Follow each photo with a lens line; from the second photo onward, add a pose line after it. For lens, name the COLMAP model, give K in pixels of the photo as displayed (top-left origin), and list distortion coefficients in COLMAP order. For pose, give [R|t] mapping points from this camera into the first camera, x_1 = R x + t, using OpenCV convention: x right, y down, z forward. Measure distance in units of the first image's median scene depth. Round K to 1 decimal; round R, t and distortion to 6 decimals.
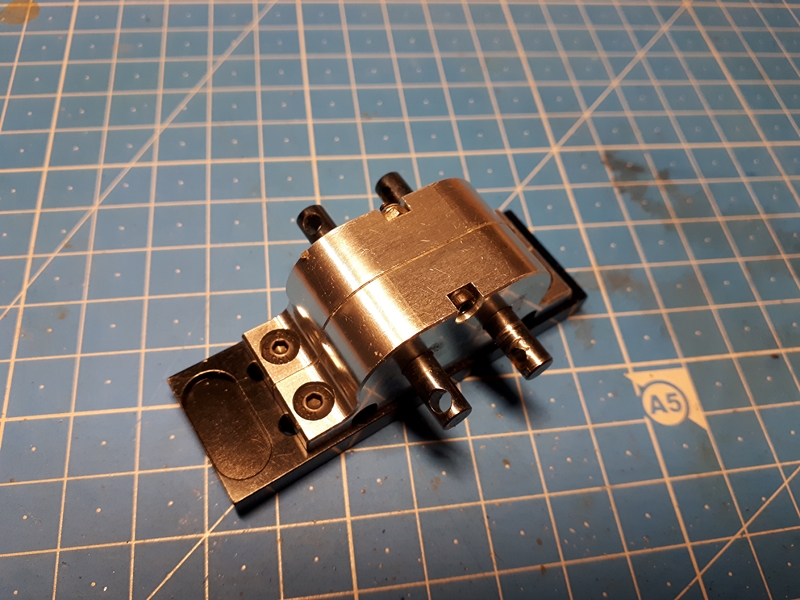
lens RADIAL K [[677.4, 0, 395.5], [0, 677.4, 298.5], [0, 0, 1]] dist [-0.040502, 0.000943]
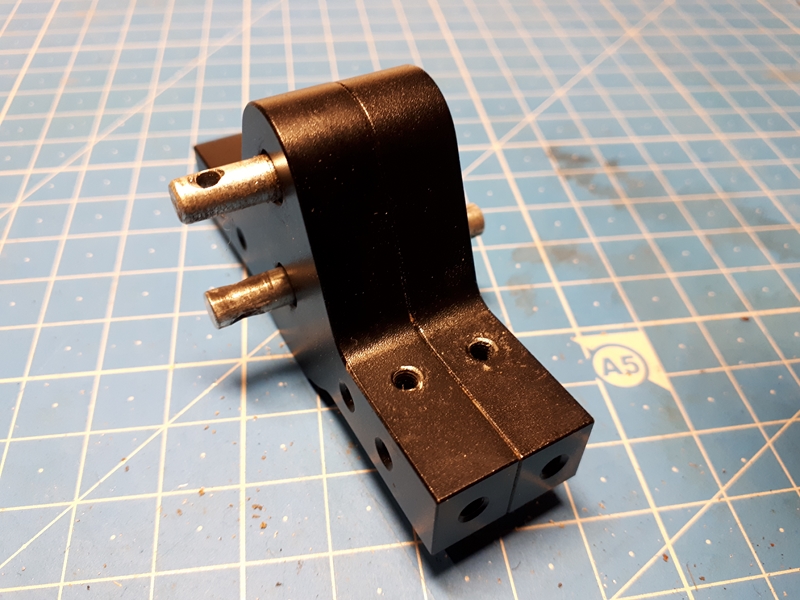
lens RADIAL K [[677.4, 0, 398.1], [0, 677.4, 300.5], [0, 0, 1]] dist [-0.040502, 0.000943]
pose [[0.997733, -0.054999, -0.038786, 0.137468], [0.045717, 0.976823, -0.209111, 0.225064], [0.049388, 0.206864, 0.977122, 0.093828]]
